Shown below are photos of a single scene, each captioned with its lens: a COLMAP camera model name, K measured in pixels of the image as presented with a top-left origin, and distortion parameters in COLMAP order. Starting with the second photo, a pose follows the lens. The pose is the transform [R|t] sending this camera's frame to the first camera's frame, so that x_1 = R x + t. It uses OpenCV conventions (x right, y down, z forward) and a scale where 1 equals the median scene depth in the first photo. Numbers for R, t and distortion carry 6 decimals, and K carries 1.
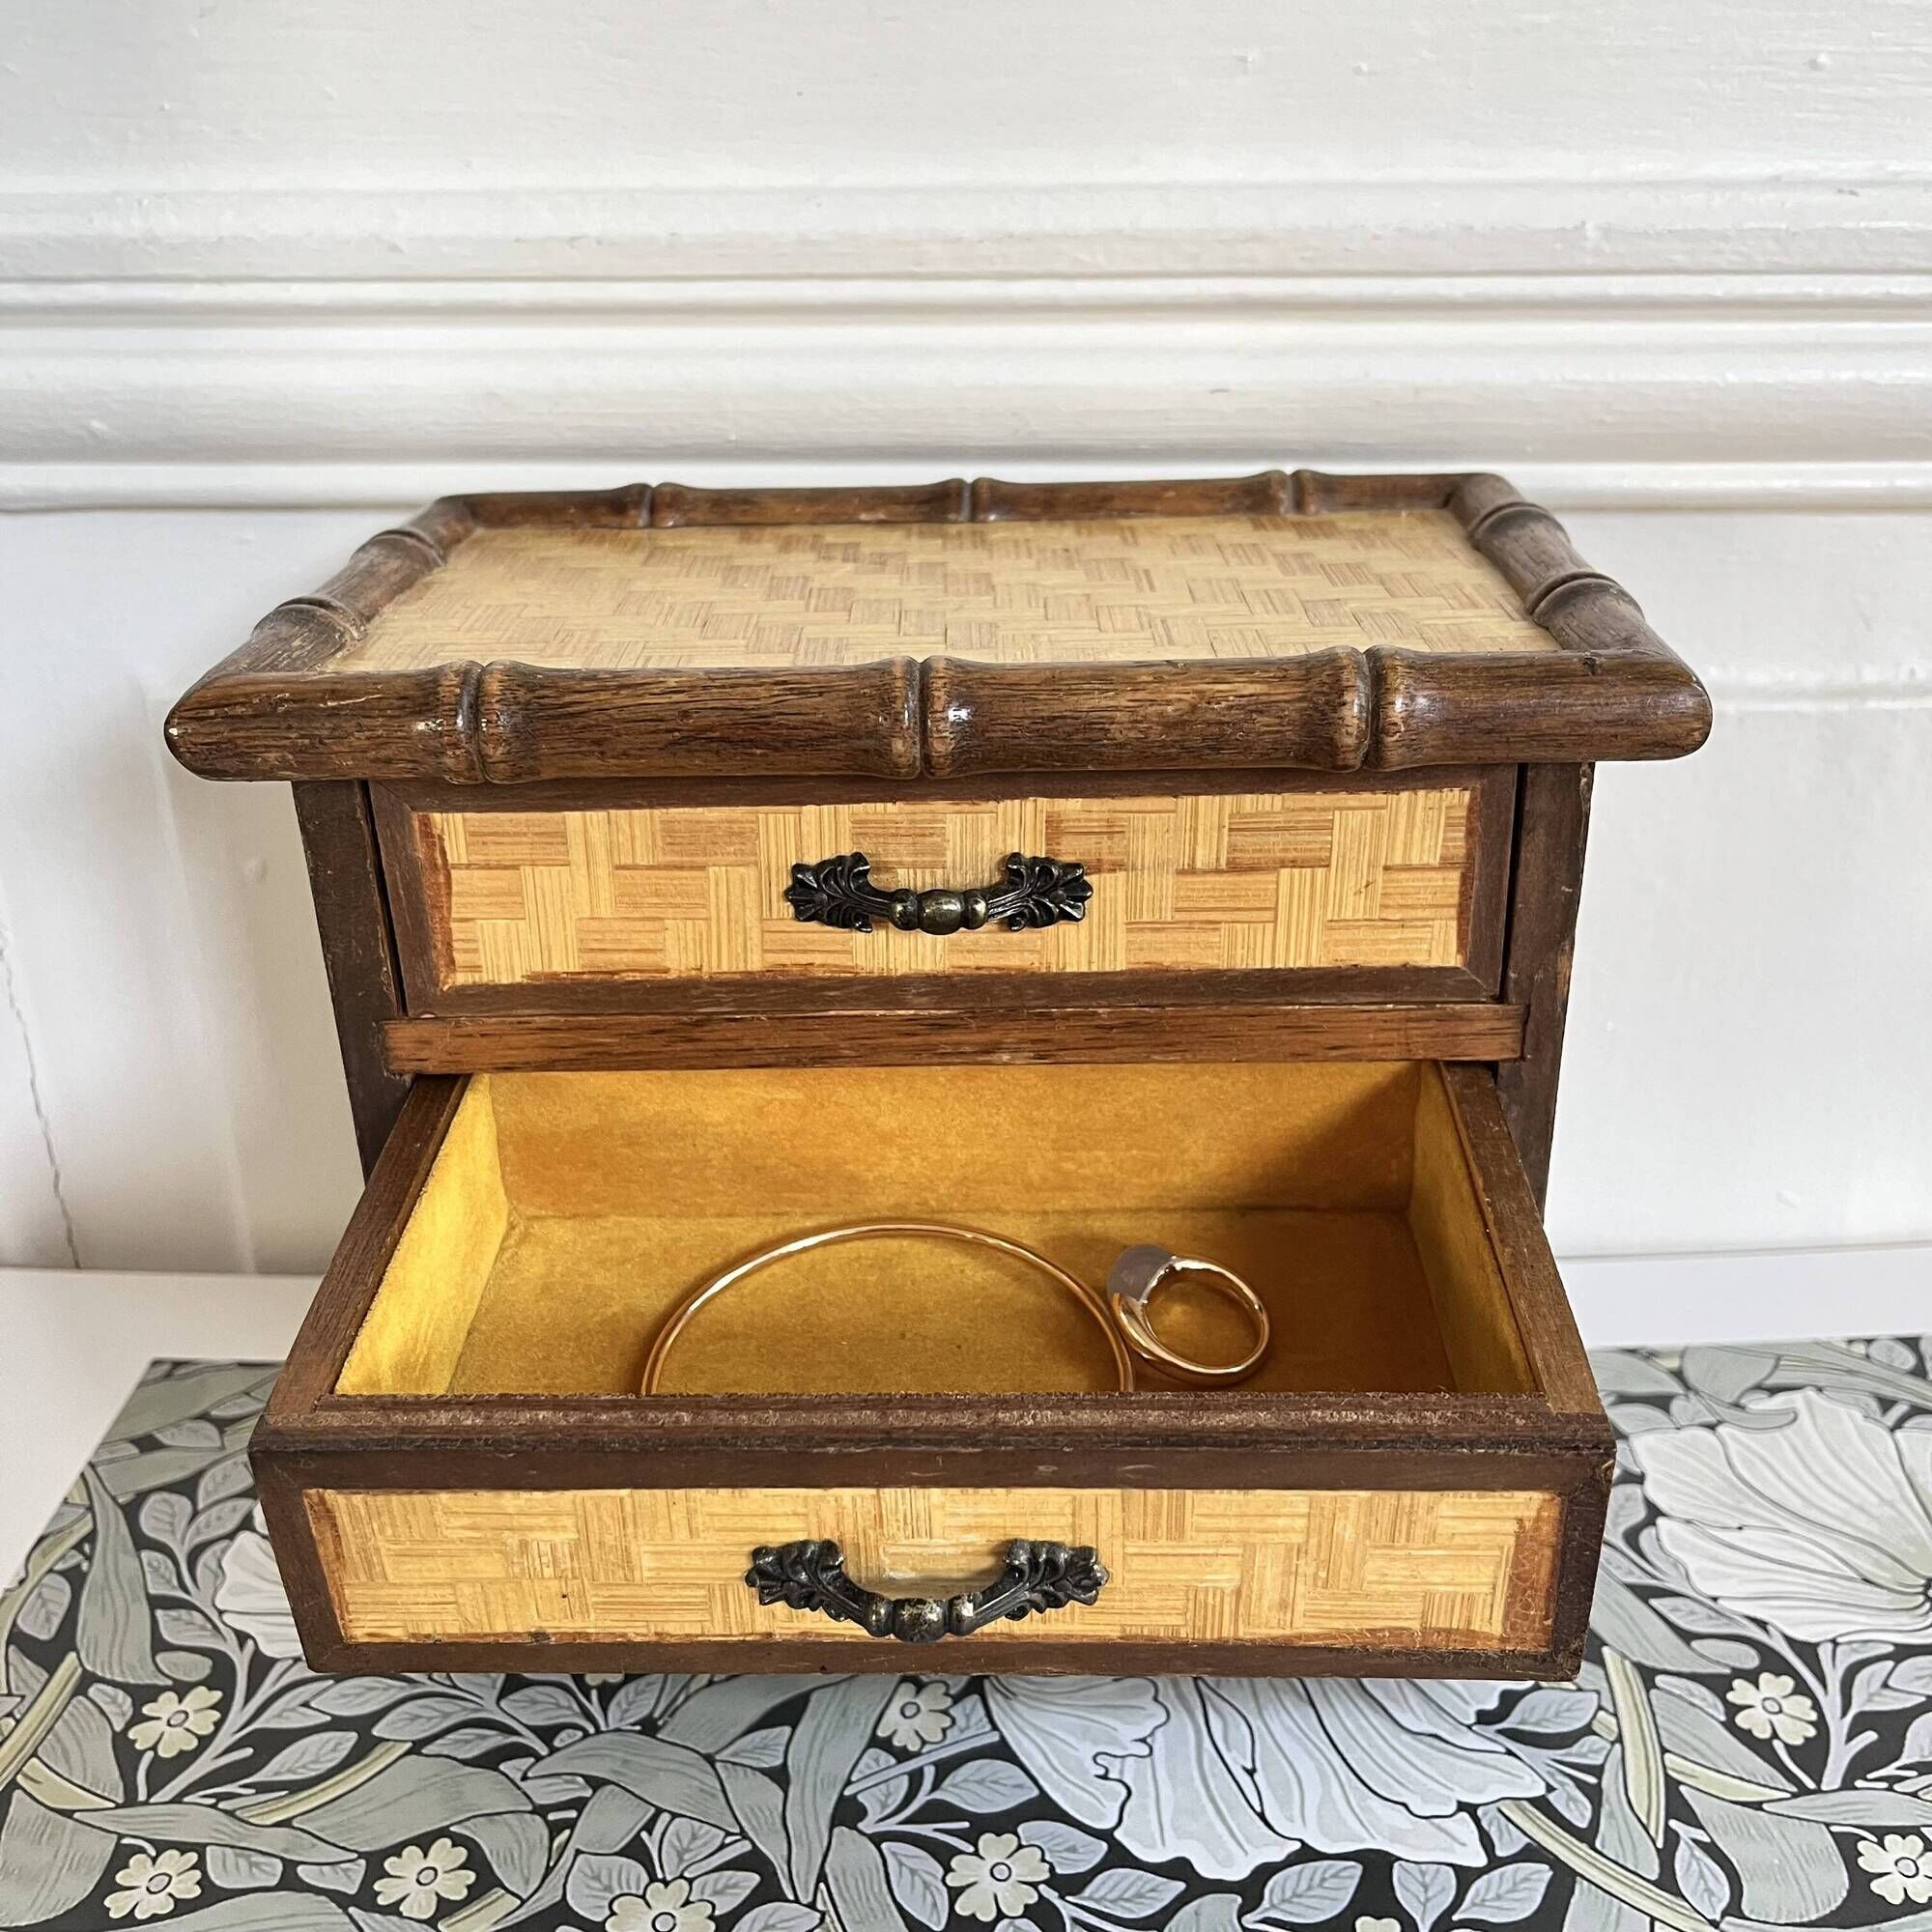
lens RADIAL K [[2015.8, 0, 956.6], [0, 2015.8, 963.0], [0, 0, 1]] dist [0.064927, -0.114070]
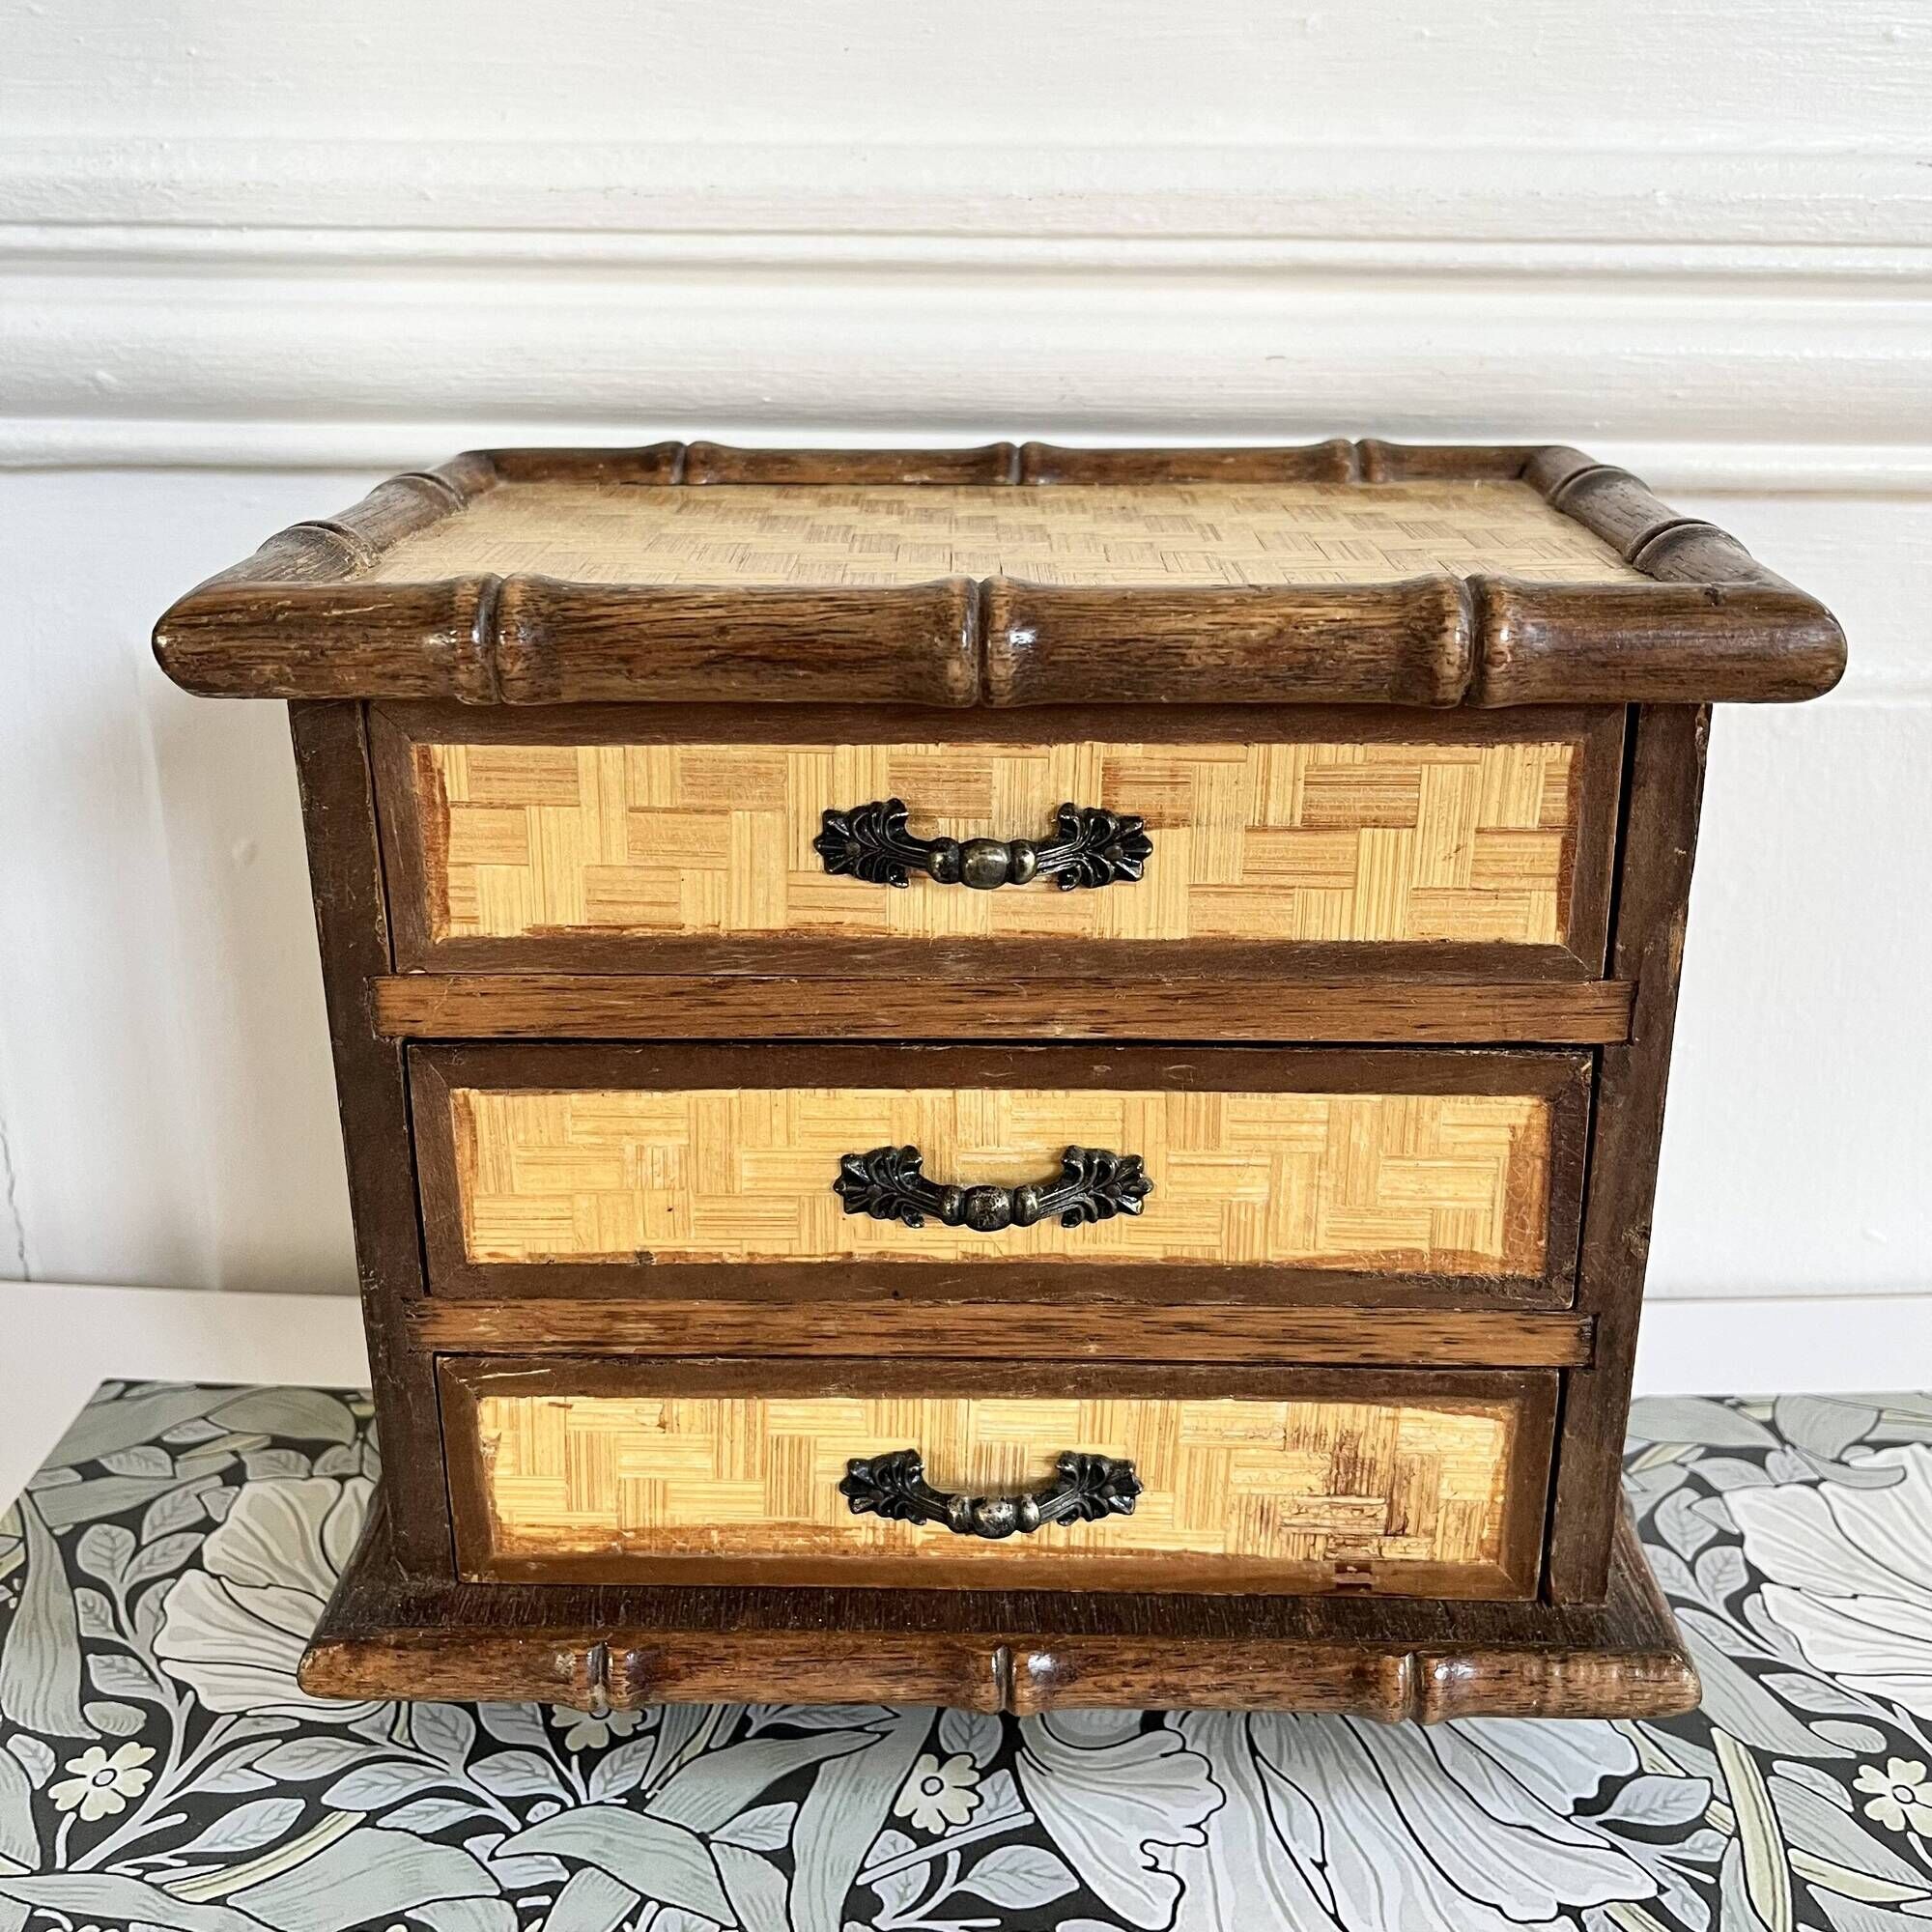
lens RADIAL K [[2011.0, 0, 962.2], [0, 2011.0, 824.7], [0, 0, 1]] dist [0.059456, -0.098669]
pose [[0.999794, 0.020180, 0.002325, -0.021796], [-0.019820, 0.994174, -0.105951, 0.048975], [-0.004450, 0.105883, 0.994369, 0.085044]]
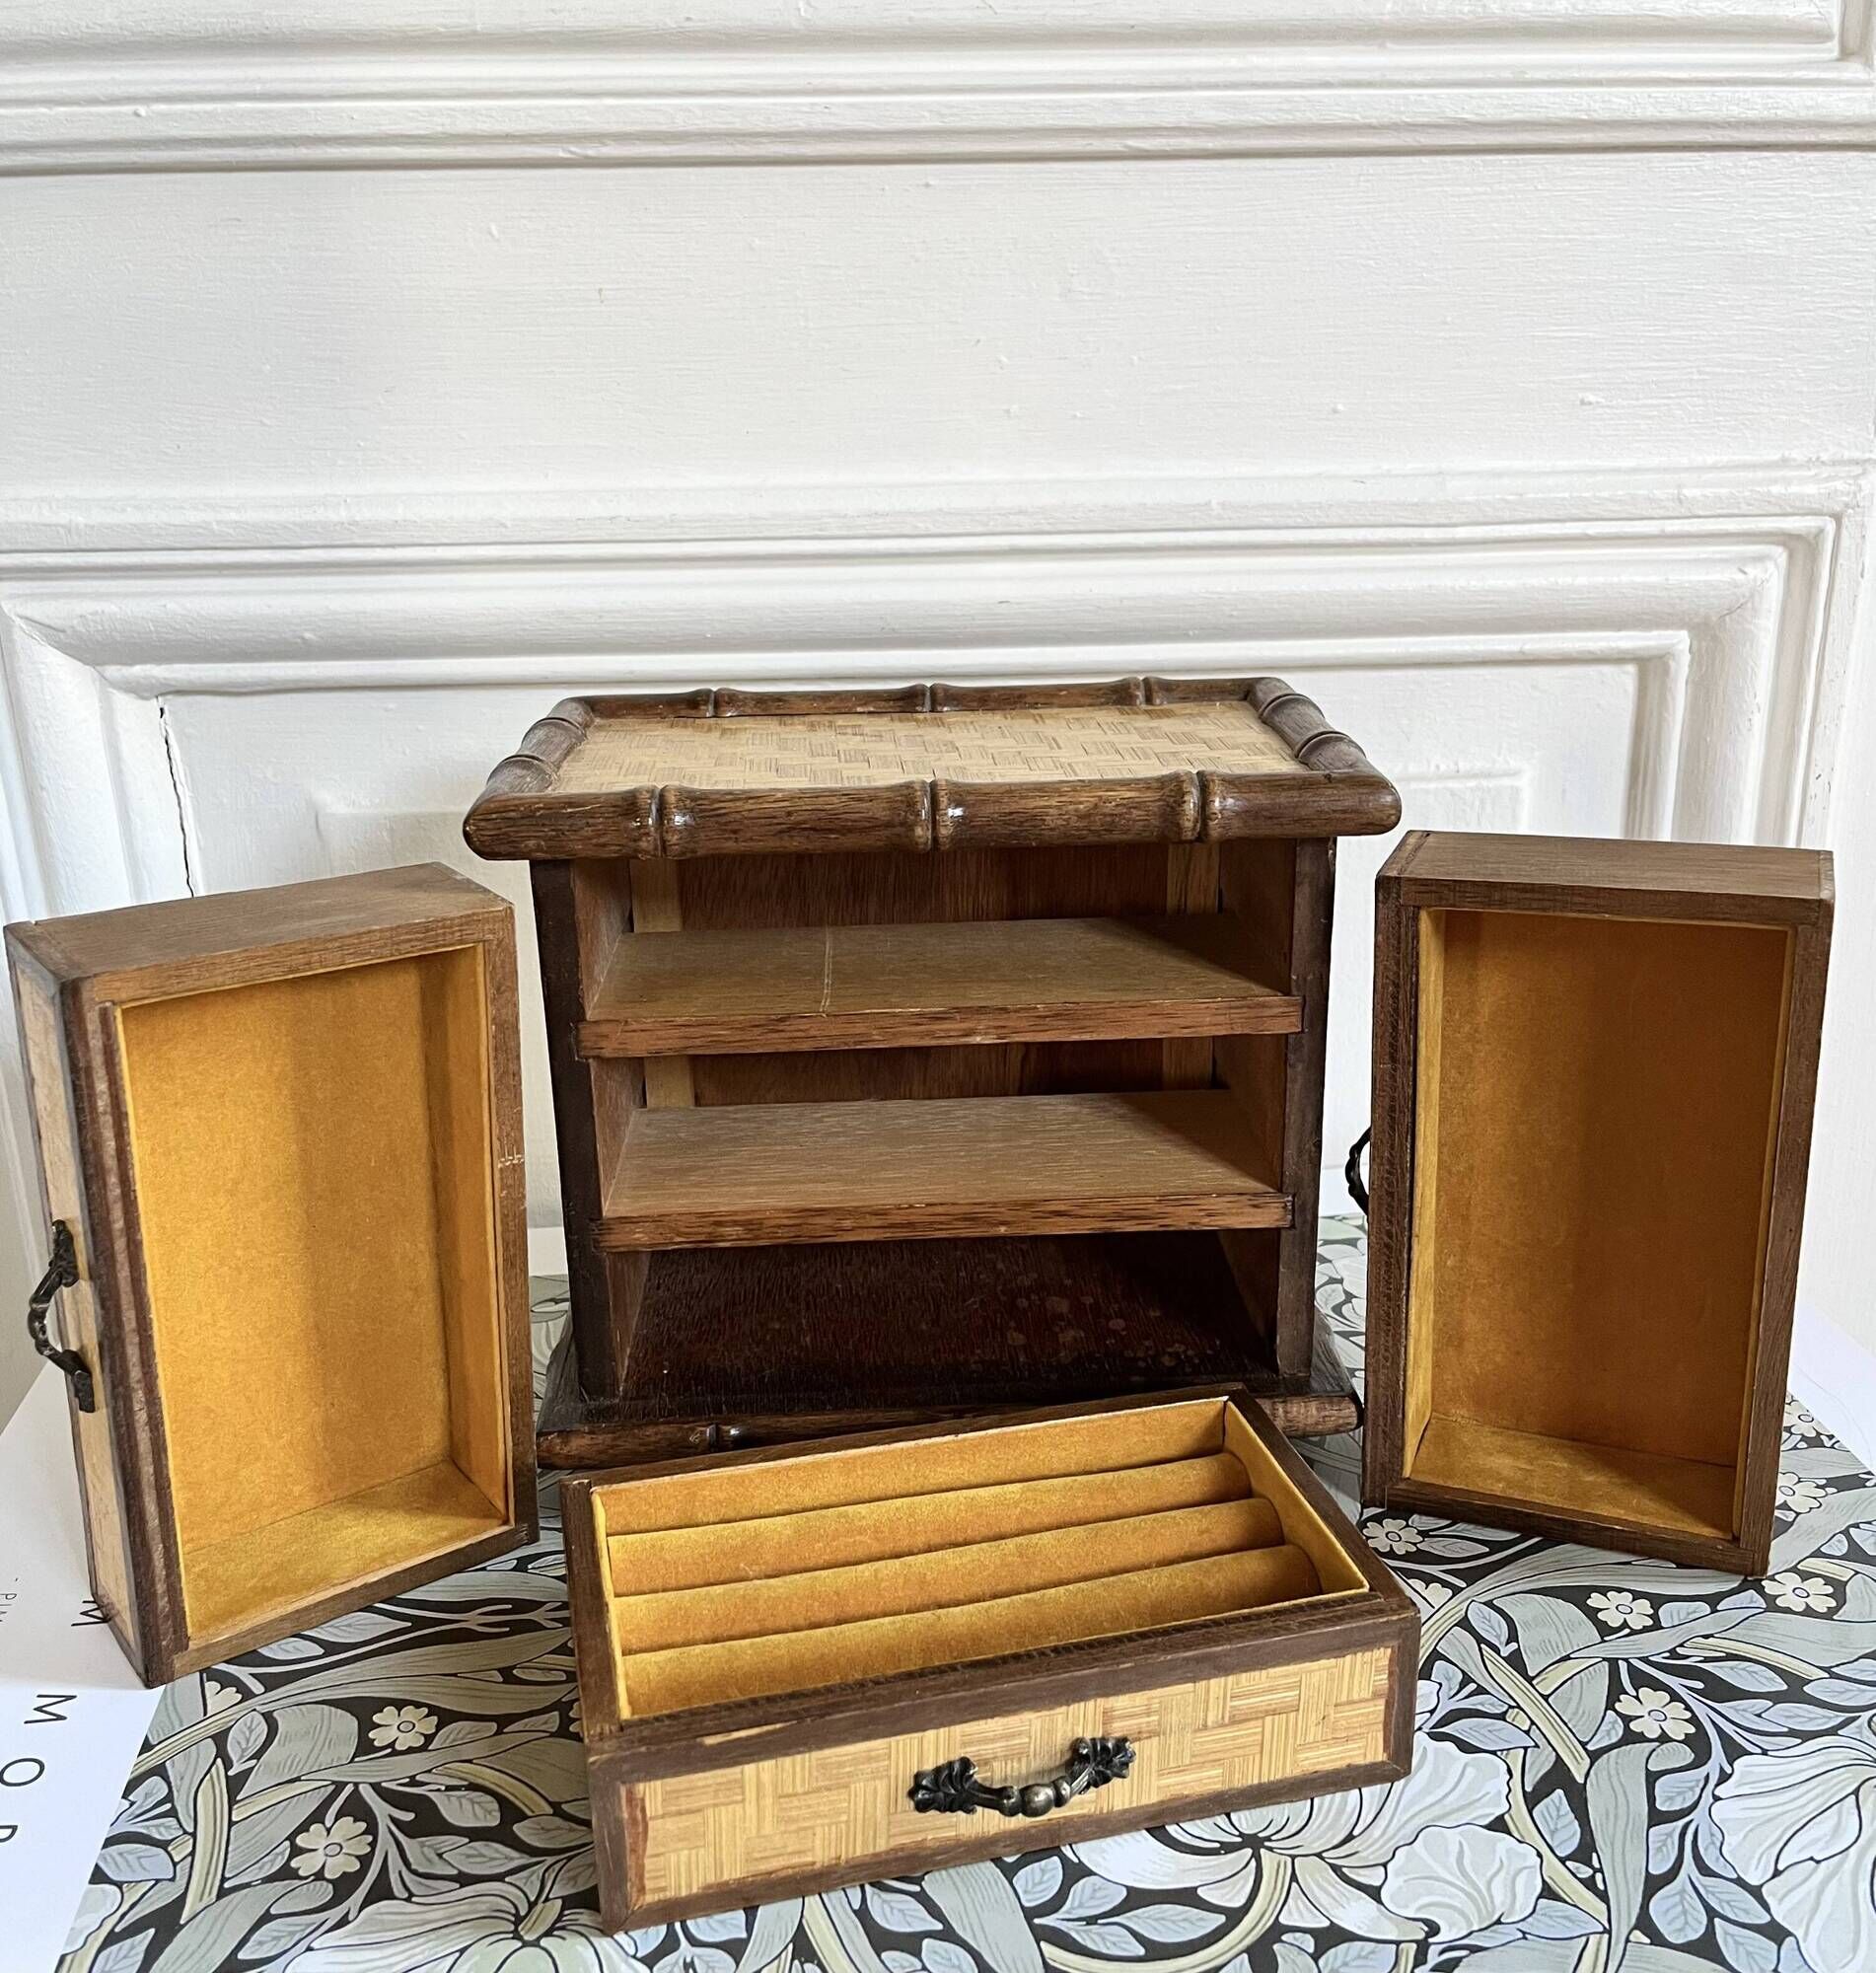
lens RADIAL K [[1926.8, 0, 938.0], [0, 1926.8, 986.5], [0, 0, 1]] dist [0.138951, 0.001189]
pose [[0.997706, -0.016316, 0.065695, -0.098802], [0.022912, 0.994628, -0.100947, 0.148520], [-0.063695, 0.102221, 0.992720, -0.462307]]
